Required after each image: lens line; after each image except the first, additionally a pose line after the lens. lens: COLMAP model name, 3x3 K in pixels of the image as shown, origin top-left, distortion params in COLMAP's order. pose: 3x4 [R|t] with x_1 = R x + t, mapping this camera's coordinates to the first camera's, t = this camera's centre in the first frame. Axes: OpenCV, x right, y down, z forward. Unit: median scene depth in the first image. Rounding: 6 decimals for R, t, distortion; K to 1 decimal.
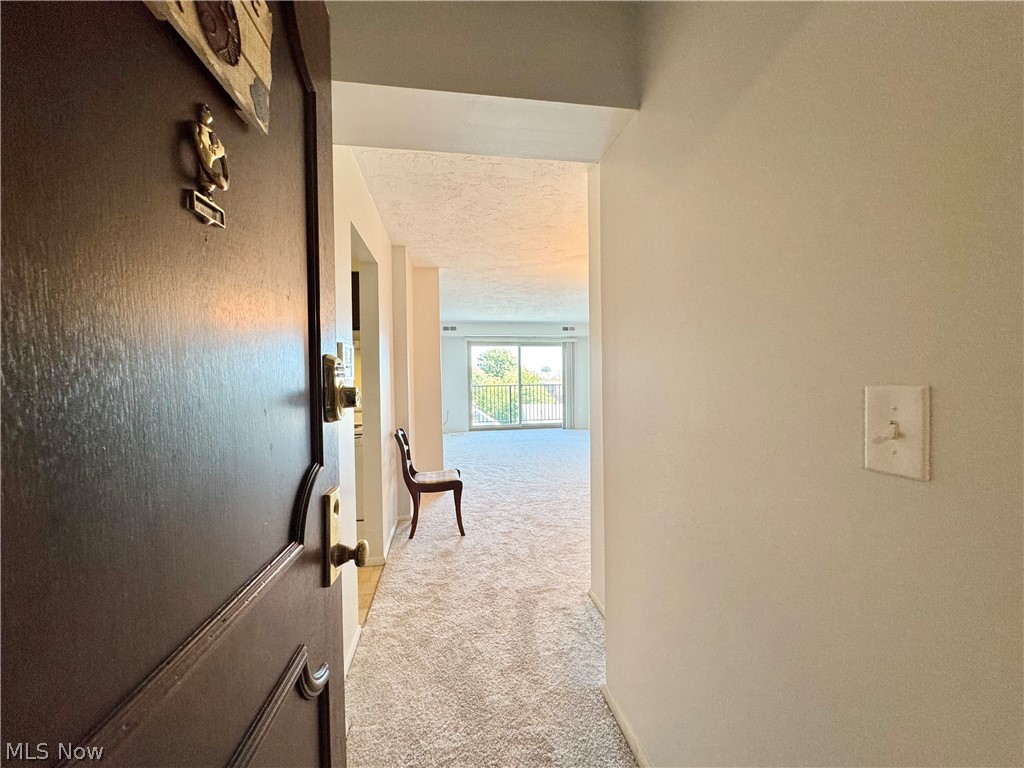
lens RADIAL K [[406.8, 0, 512.0], [0, 406.8, 384.0], [0, 0, 1]] dist [-0.002075, -0.000149]
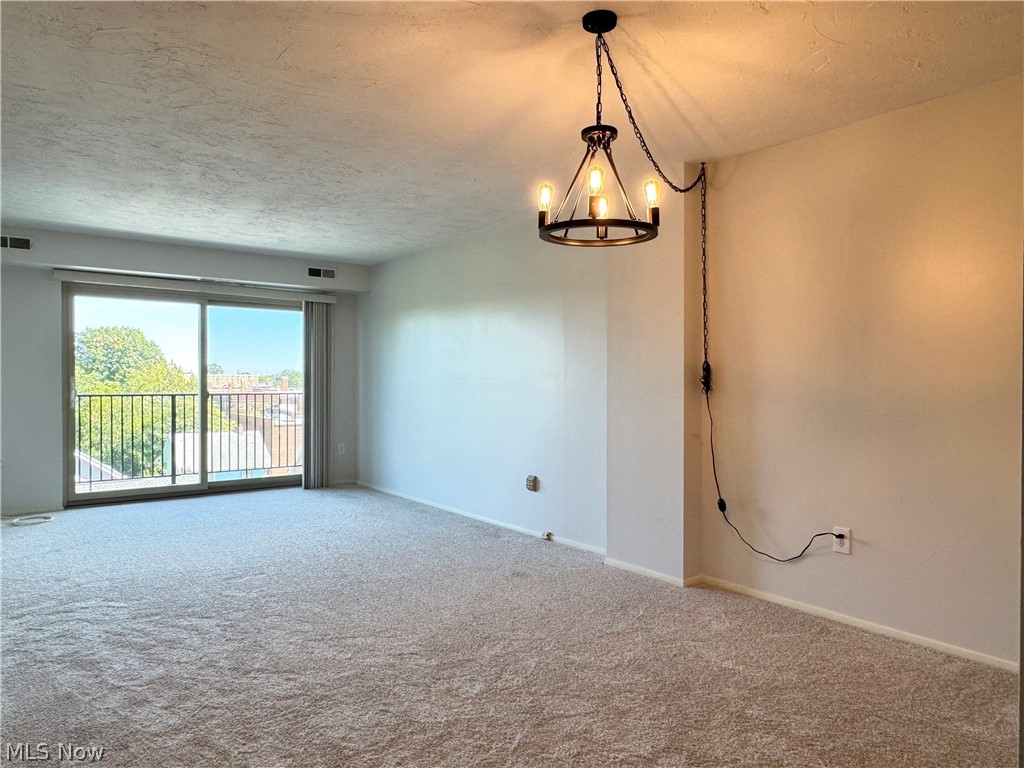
lens RADIAL K [[685.8, 0, 512.0], [0, 685.8, 384.0], [0, 0, 1]] dist [0.004028, -0.000412]
pose [[0.882046, 0.010359, 0.471050, -0.036111], [-0.002701, 0.999853, -0.016929, 0.004368], [-0.471156, 0.013660, 0.881944, 0.193981]]
